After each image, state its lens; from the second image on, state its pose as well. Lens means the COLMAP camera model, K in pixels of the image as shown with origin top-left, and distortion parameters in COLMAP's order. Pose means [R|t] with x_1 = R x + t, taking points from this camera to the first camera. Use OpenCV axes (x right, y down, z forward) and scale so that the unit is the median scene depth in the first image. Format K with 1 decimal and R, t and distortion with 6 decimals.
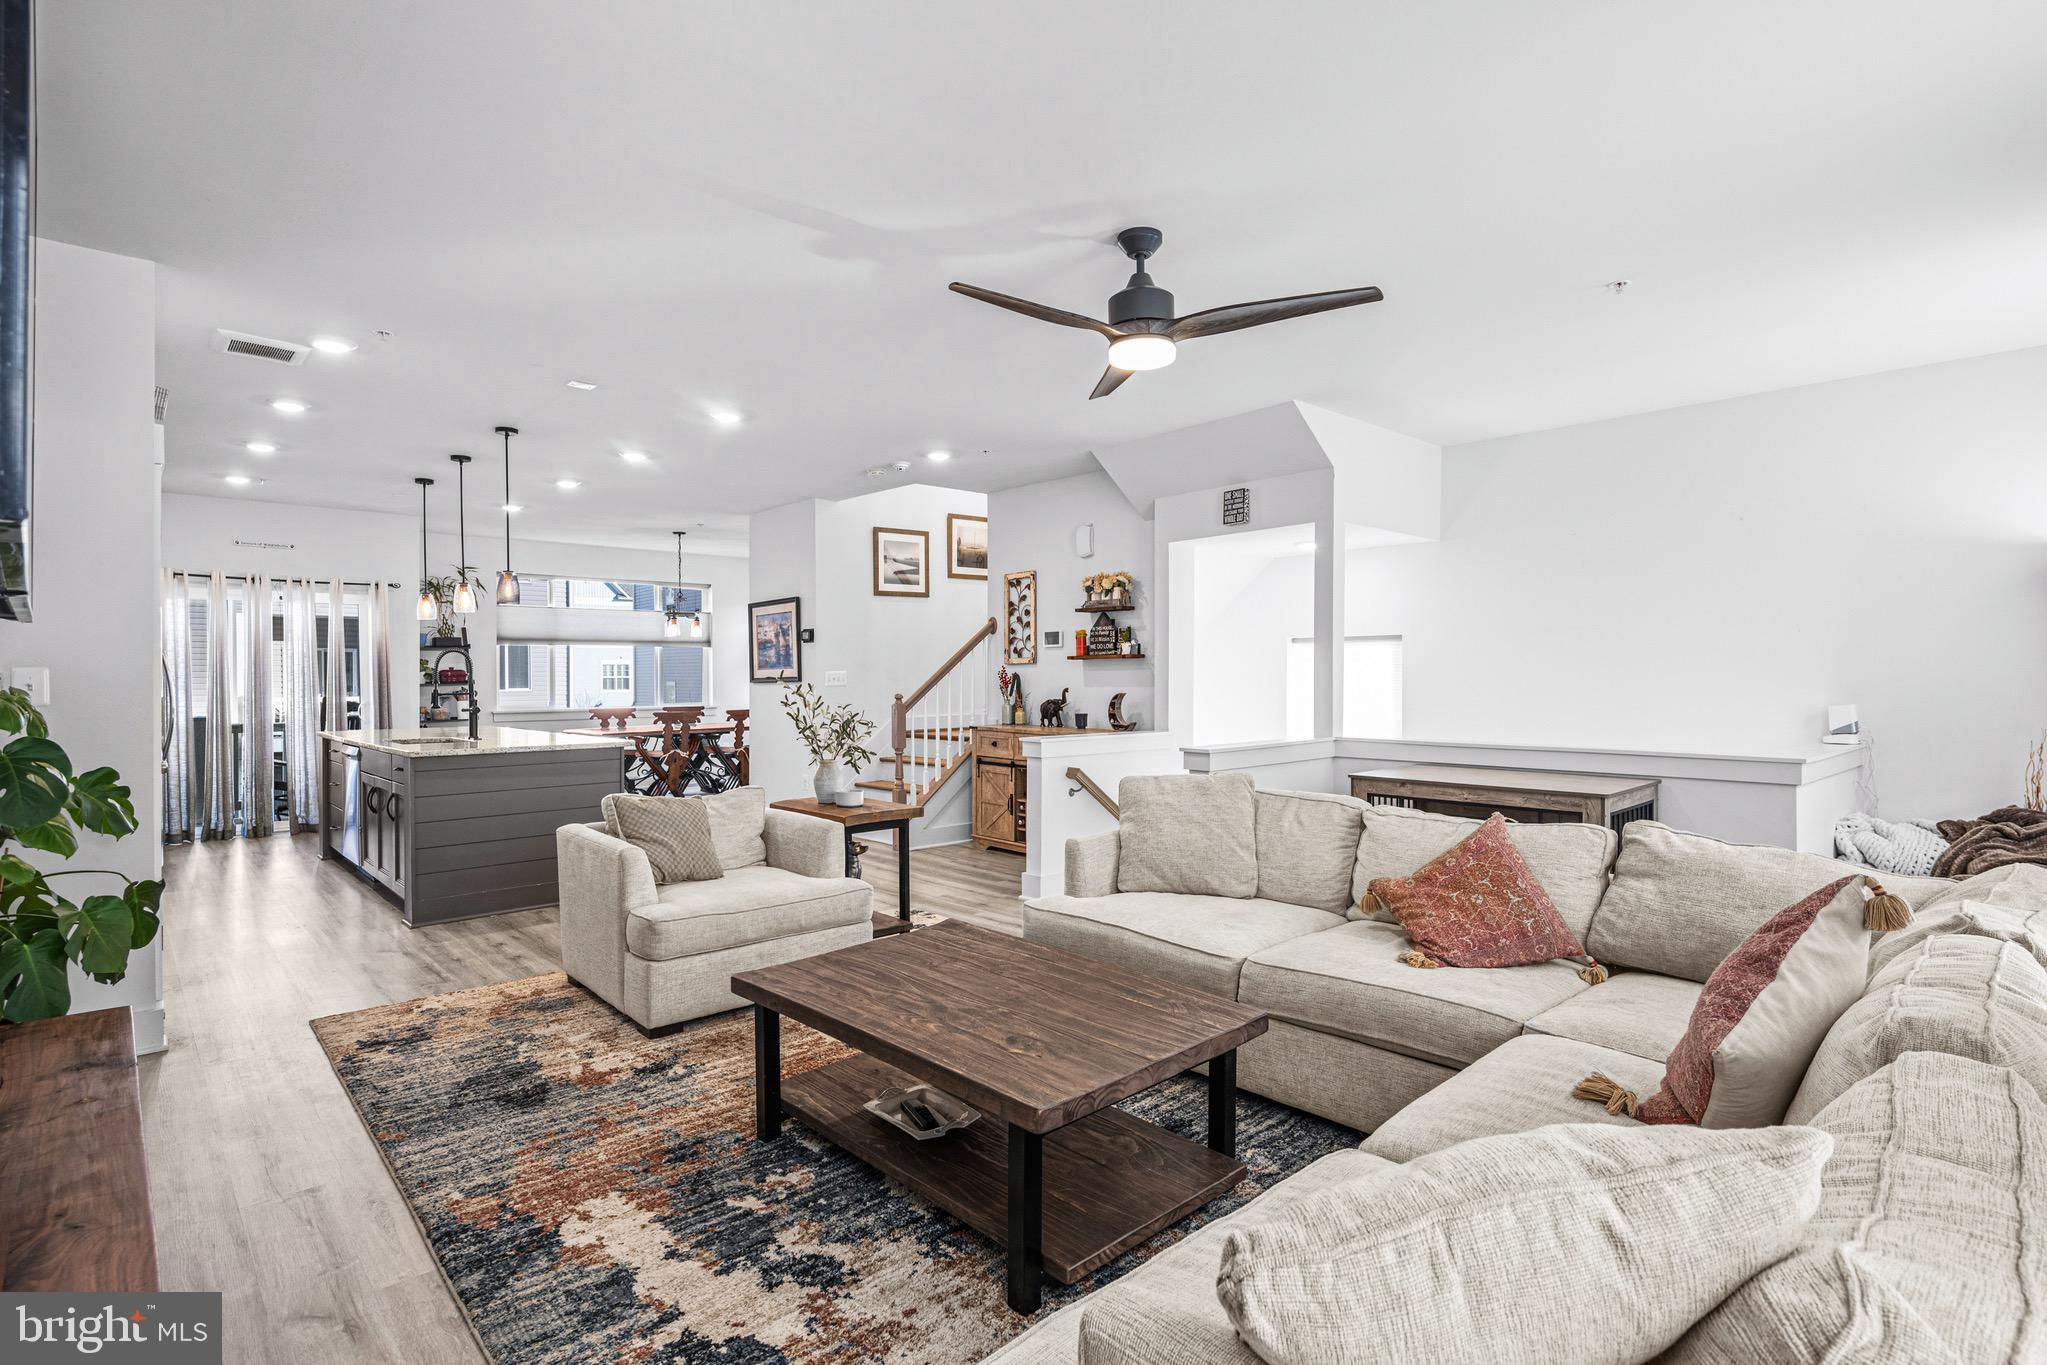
lens RADIAL K [[1000.8, 0, 1016.4], [0, 1000.8, 688.7], [0, 0, 1]] dist [-0.003356, -0.000583]
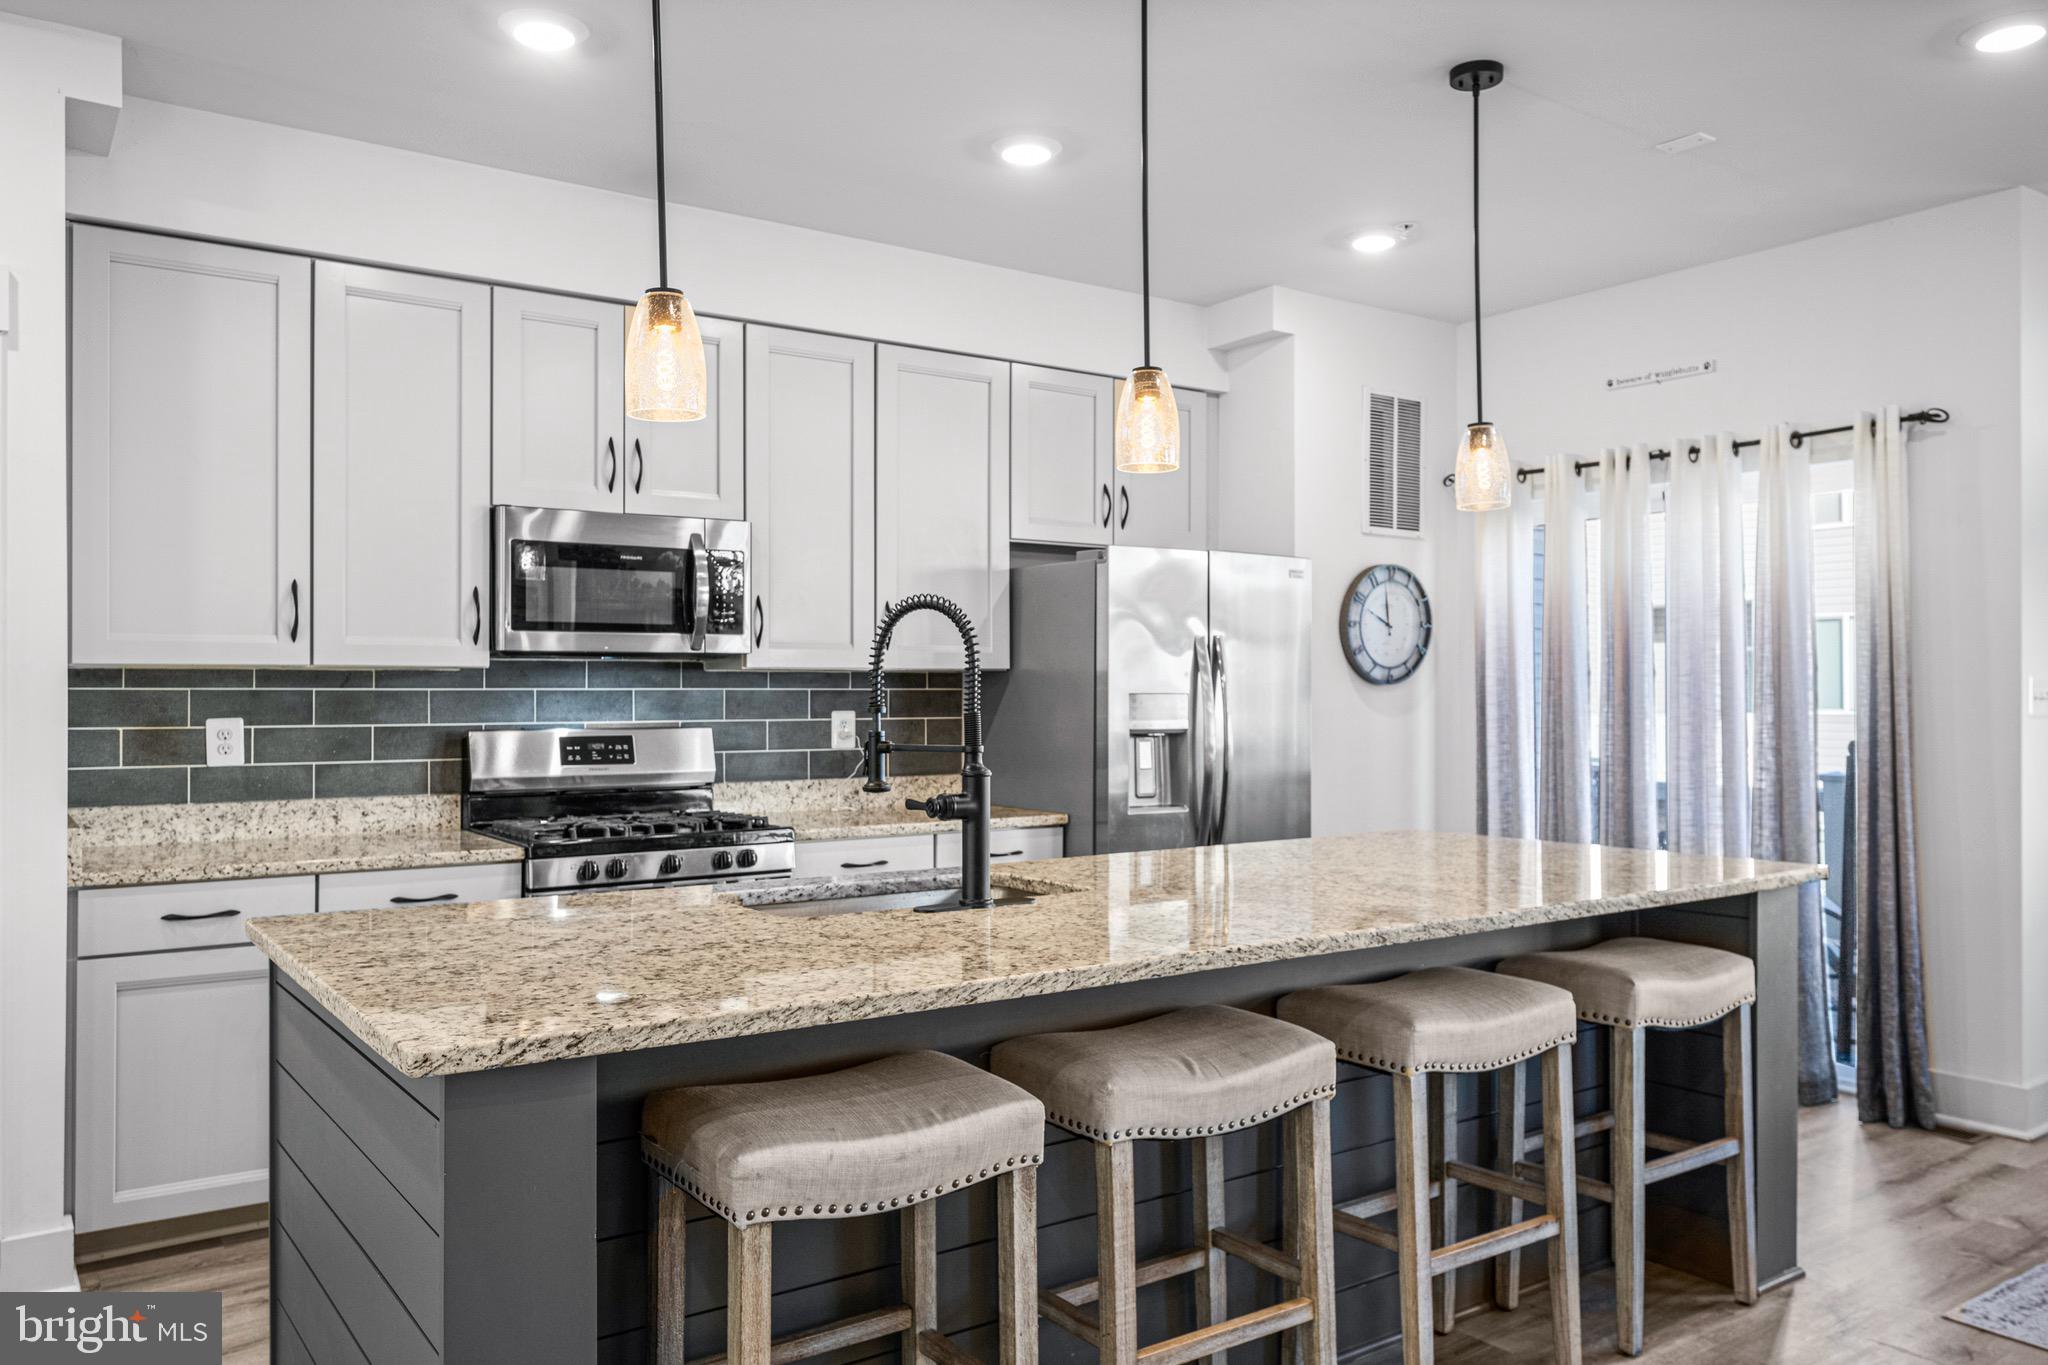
lens RADIAL K [[1490.8, 0, 1024.0], [0, 1490.8, 682.5], [0, 0, 1]] dist [-0.001857, 0.001450]
pose [[-0.125571, -0.002337, -0.992082, -0.092517], [-0.010442, 0.999945, -0.001034, -0.010810], [0.992030, 0.010230, -0.125588, 0.823414]]
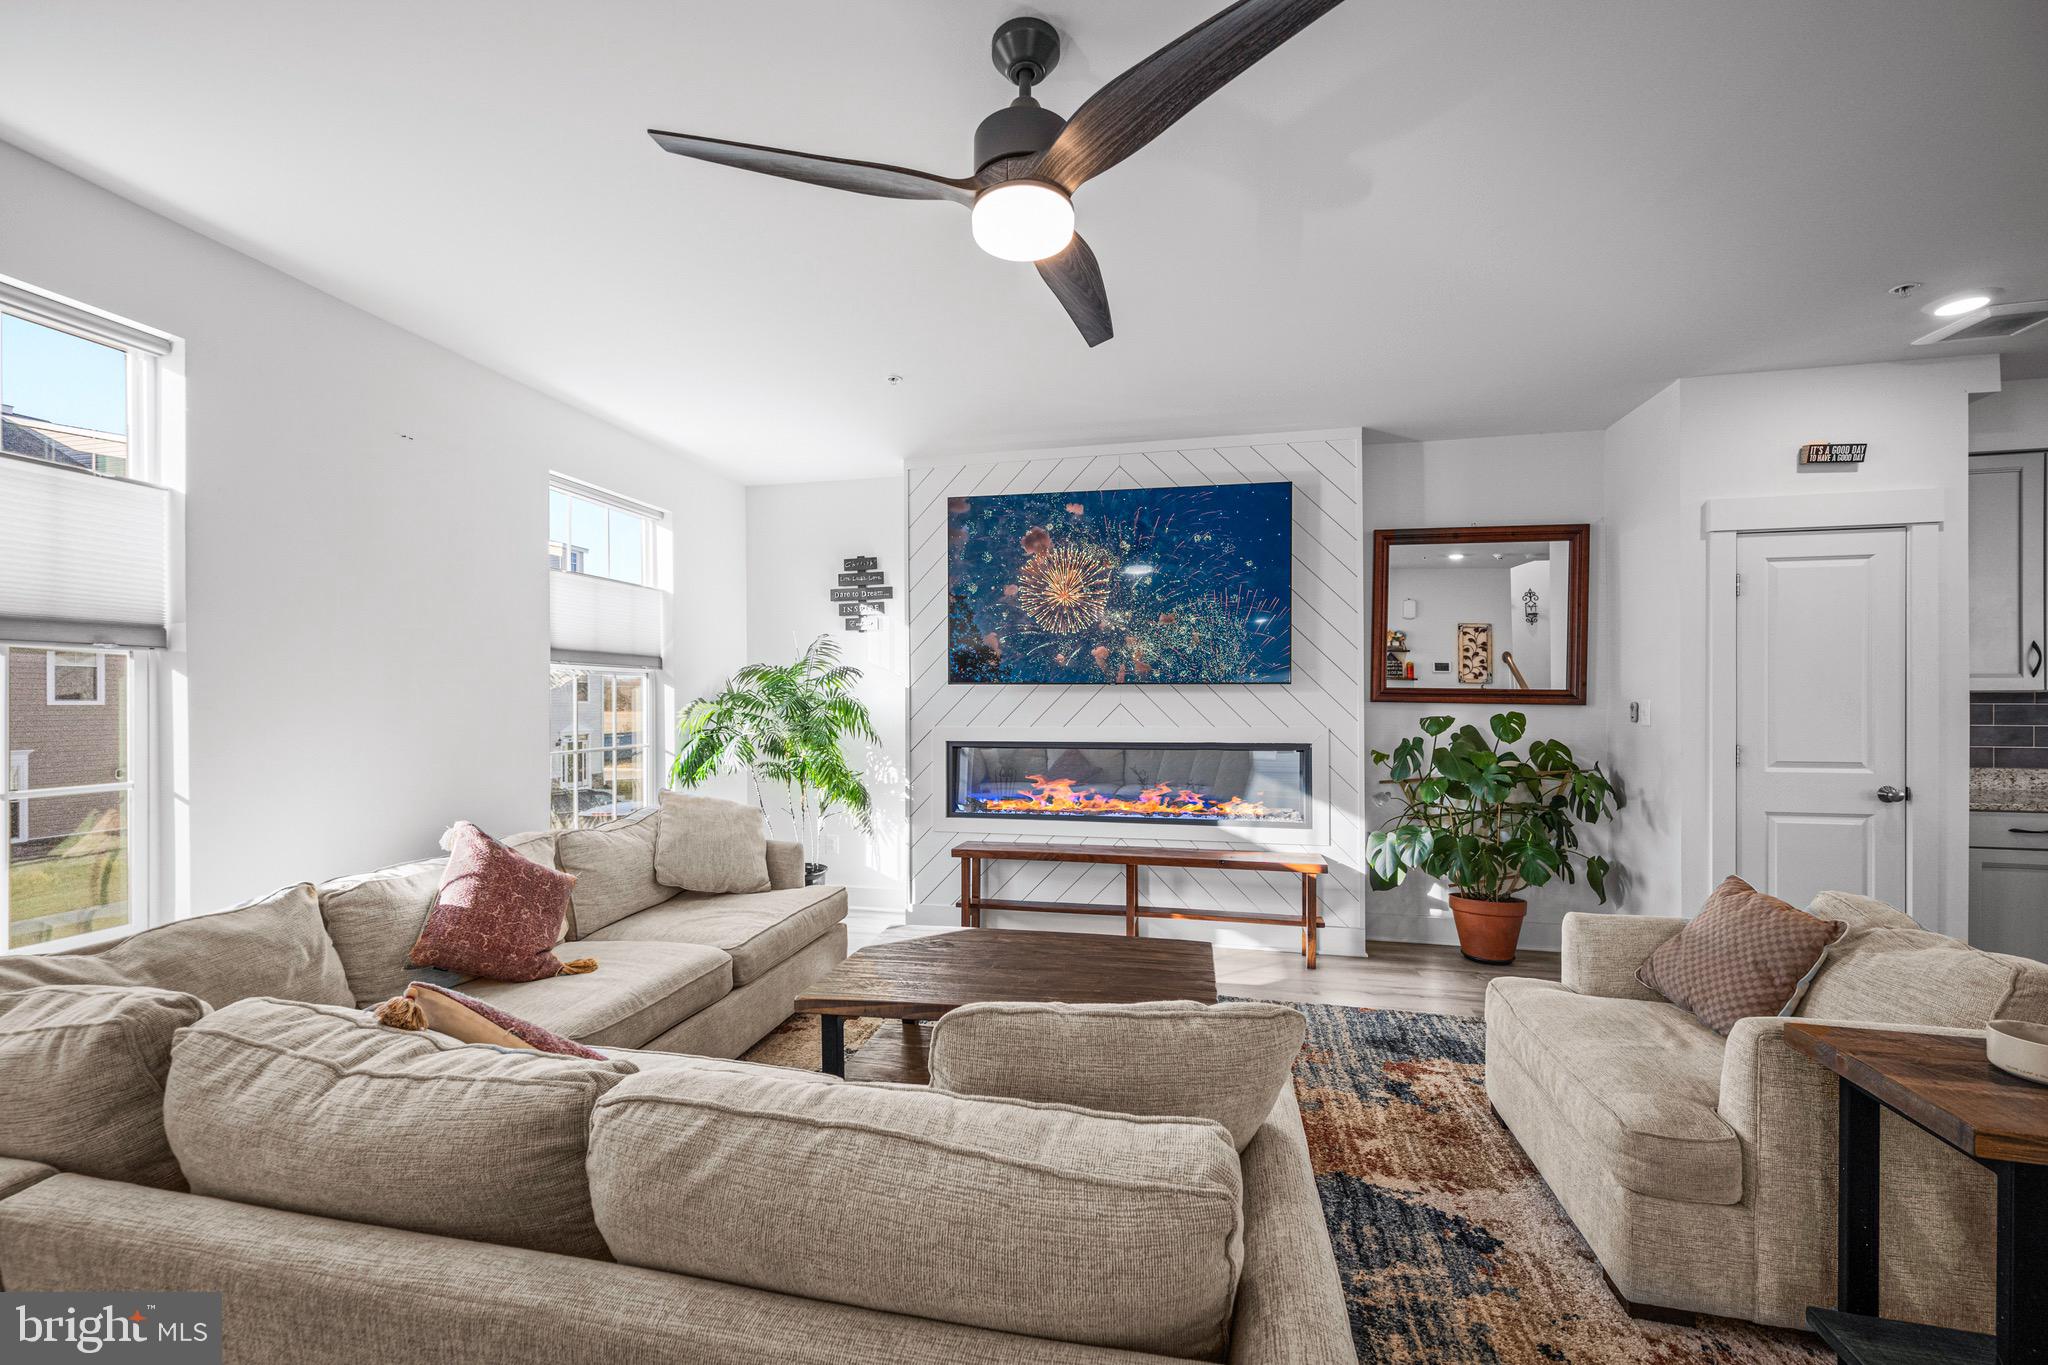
lens RADIAL K [[820.2, 0, 1022.4], [0, 820.2, 692.9], [0, 0, 1]] dist [0.000599, -0.000238]
pose [[-0.821976, -0.001524, -0.569520, 0.176229], [-0.003254, 0.999993, 0.002020, -0.012027], [0.569513, 0.003513, -0.821975, 0.589254]]
